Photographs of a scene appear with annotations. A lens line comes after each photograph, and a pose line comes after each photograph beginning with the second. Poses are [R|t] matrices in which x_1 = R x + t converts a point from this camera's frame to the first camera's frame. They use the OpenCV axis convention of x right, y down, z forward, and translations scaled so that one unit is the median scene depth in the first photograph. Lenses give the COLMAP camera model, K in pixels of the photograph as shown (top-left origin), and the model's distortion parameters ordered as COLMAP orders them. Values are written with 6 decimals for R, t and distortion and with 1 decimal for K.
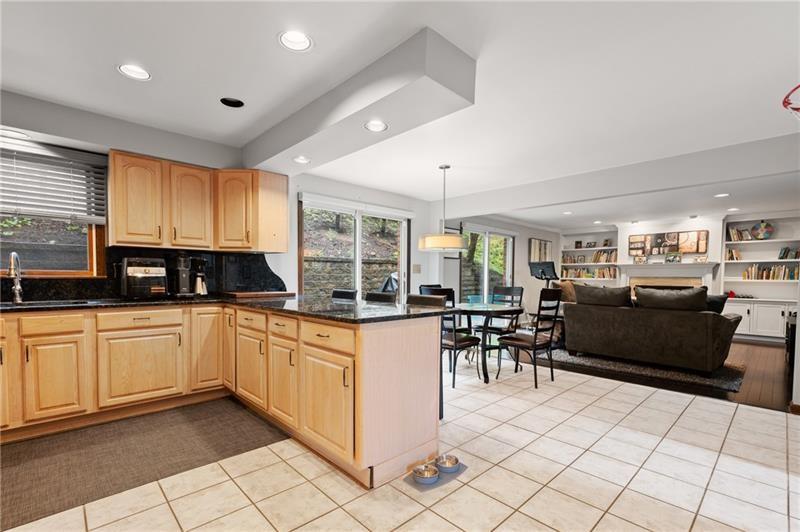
lens RADIAL K [[360.9, 0, 401.5], [0, 360.9, 293.0], [0, 0, 1]] dist [0.002545, -0.001162]
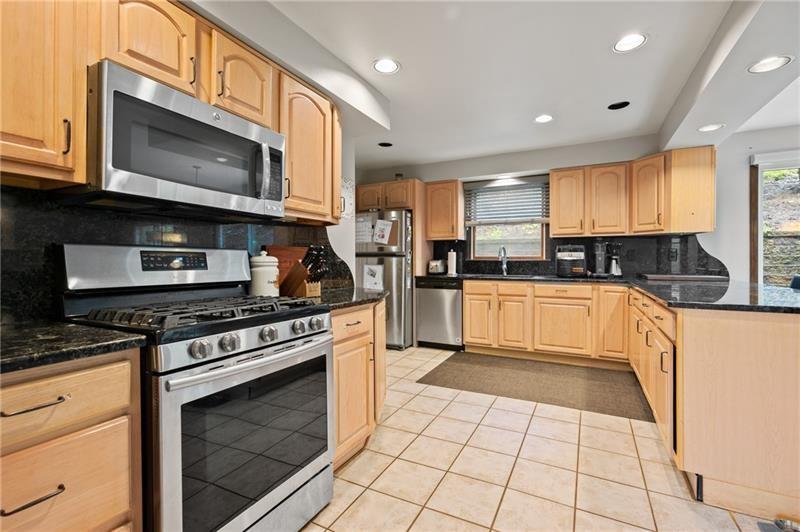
lens RADIAL K [[360.9, 0, 406.2], [0, 360.9, 258.2], [0, 0, 1]] dist [0.002545, -0.001162]
pose [[0.332350, -0.009023, -0.943113, 0.208060], [-0.037387, 0.999042, -0.022733, 0.001072], [0.942415, 0.042815, 0.331694, 0.006442]]
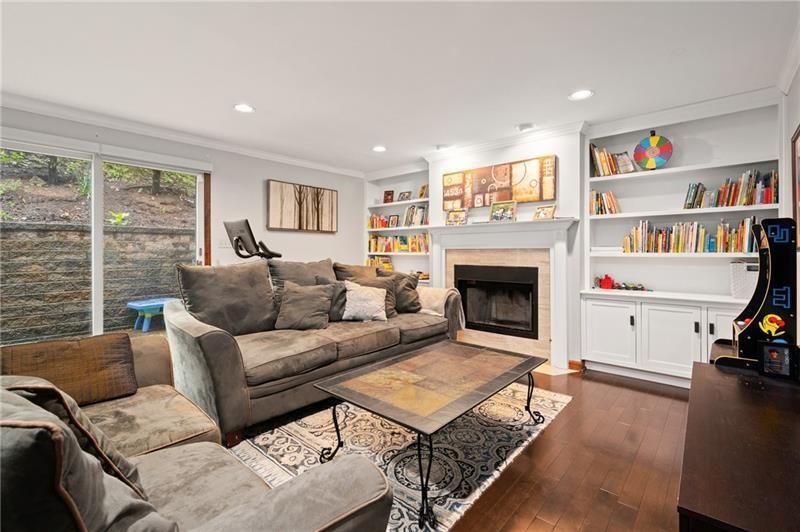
lens RADIAL K [[360.9, 0, 399.3], [0, 360.9, 253.9], [0, 0, 1]] dist [0.002545, -0.001162]
pose [[0.996022, -0.013067, 0.088145, 0.858910], [0.016317, 0.999209, -0.036259, -0.032720], [-0.087601, 0.037554, 0.995448, 0.770801]]
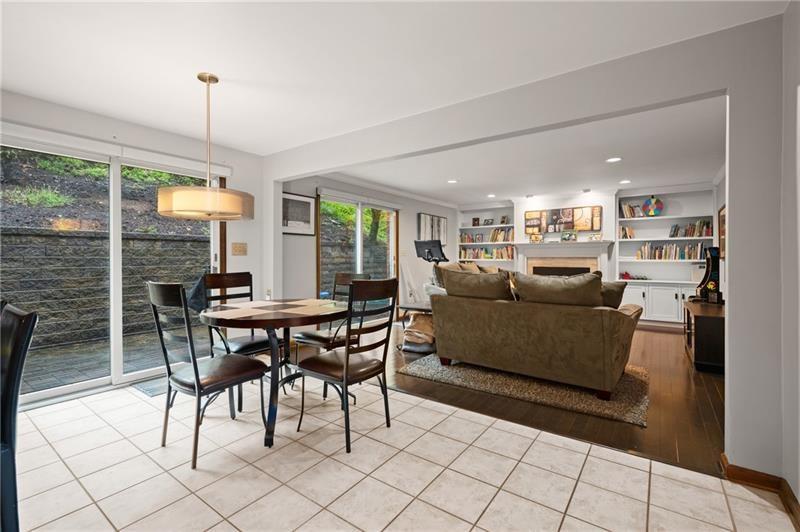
lens RADIAL K [[360.9, 0, 398.7], [0, 360.9, 259.0], [0, 0, 1]] dist [0.002545, -0.001162]
pose [[0.983028, -0.008502, 0.183256, 0.257606], [0.016051, 0.999081, -0.039752, -0.016920], [-0.182750, 0.042019, 0.982261, 0.296669]]
